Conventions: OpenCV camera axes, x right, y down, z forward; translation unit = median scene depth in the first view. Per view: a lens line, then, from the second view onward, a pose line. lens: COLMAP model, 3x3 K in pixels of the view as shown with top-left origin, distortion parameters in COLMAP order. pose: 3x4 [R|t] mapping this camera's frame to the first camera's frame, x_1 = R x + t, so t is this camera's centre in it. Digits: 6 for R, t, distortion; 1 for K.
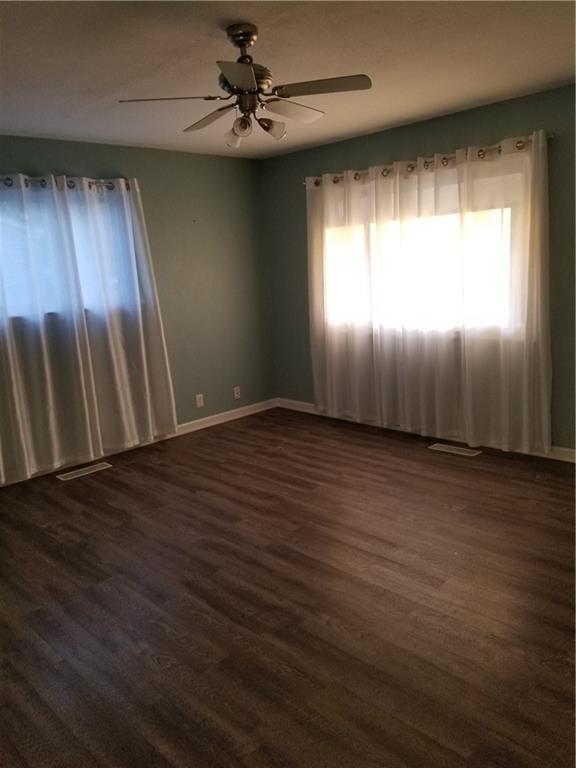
lens RADIAL K [[598.4, 0, 290.0], [0, 598.4, 383.5], [0, 0, 1]] dist [0.050024, -0.074576]
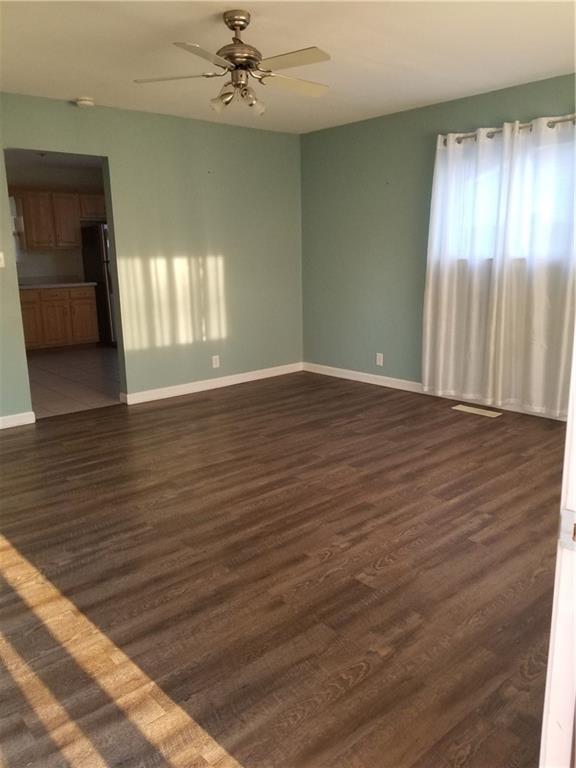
lens RADIAL K [[598.4, 0, 289.9], [0, 598.4, 384.8], [0, 0, 1]] dist [0.050024, -0.074576]
pose [[-0.067947, 0.277248, -0.958393, 0.805368], [-0.175045, 0.942399, 0.285031, -0.168111], [0.982213, 0.187129, -0.015503, 0.804993]]
